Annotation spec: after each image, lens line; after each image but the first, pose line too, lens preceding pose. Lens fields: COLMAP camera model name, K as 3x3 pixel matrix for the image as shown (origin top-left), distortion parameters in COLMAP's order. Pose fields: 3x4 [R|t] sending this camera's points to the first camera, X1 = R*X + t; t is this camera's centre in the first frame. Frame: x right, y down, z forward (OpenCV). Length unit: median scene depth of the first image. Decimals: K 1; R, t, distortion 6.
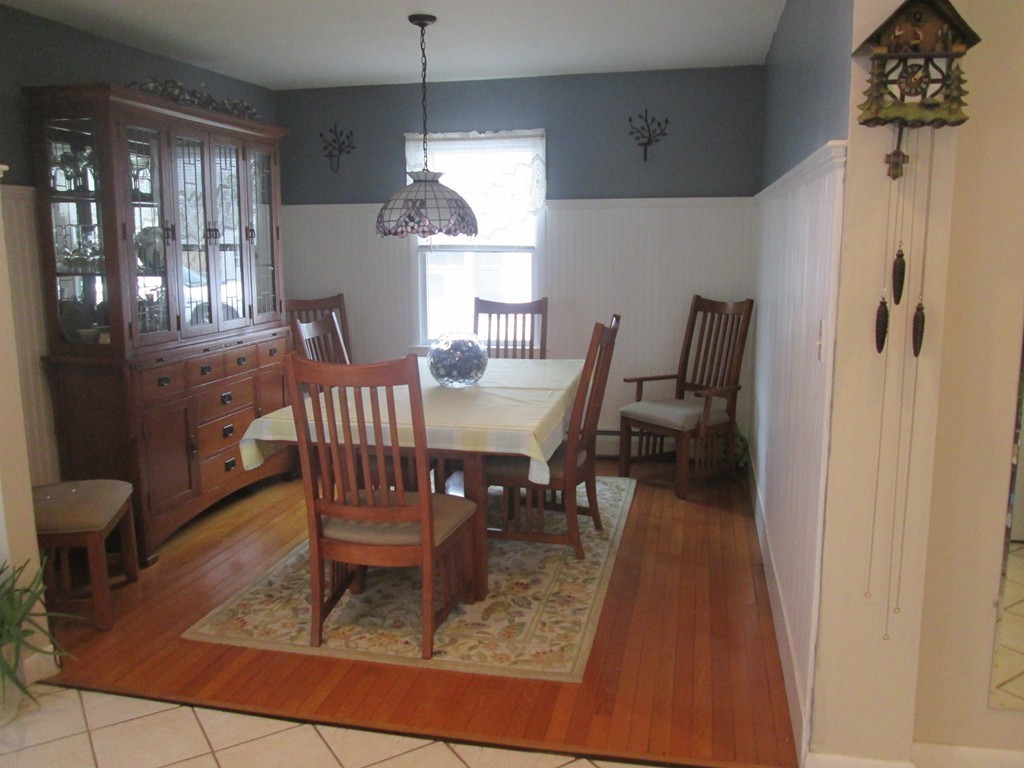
lens RADIAL K [[850.8, 0, 512.8], [0, 850.8, 389.4], [0, 0, 1]] dist [-0.048917, 0.008786]
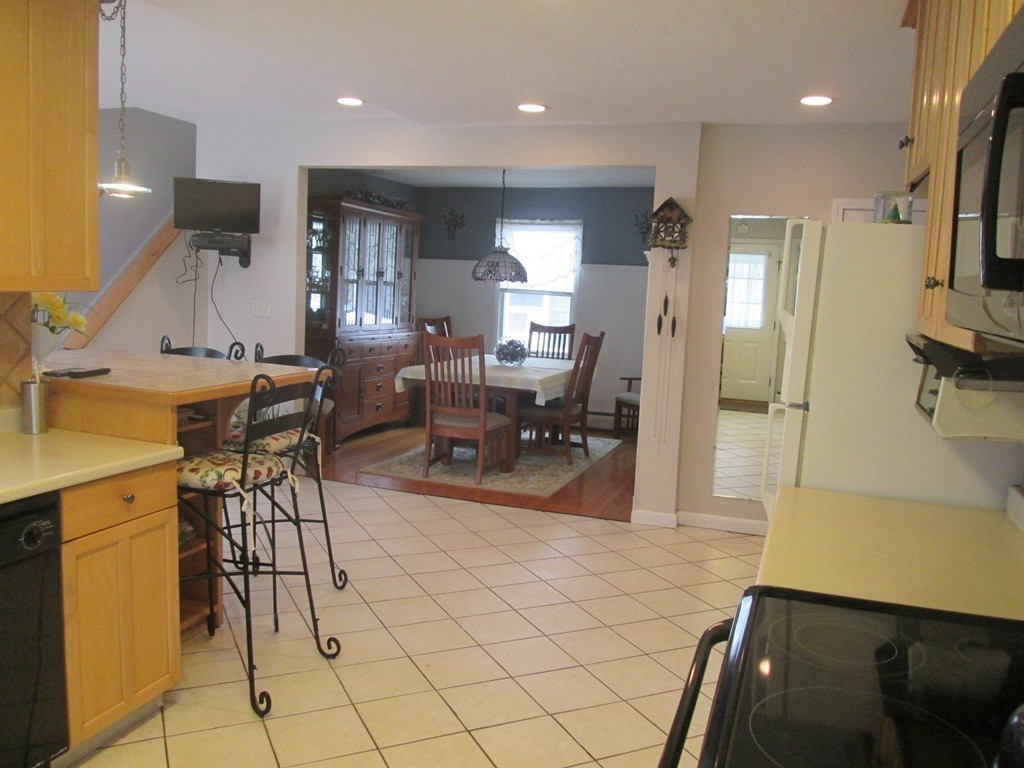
lens RADIAL K [[850.8, 0, 512.8], [0, 850.8, 389.4], [0, 0, 1]] dist [-0.048917, 0.008786]
pose [[0.990966, 0.065770, -0.116881, 0.145547], [-0.072463, 0.995910, -0.053959, 0.134426], [0.112854, 0.061941, 0.991679, -0.732810]]
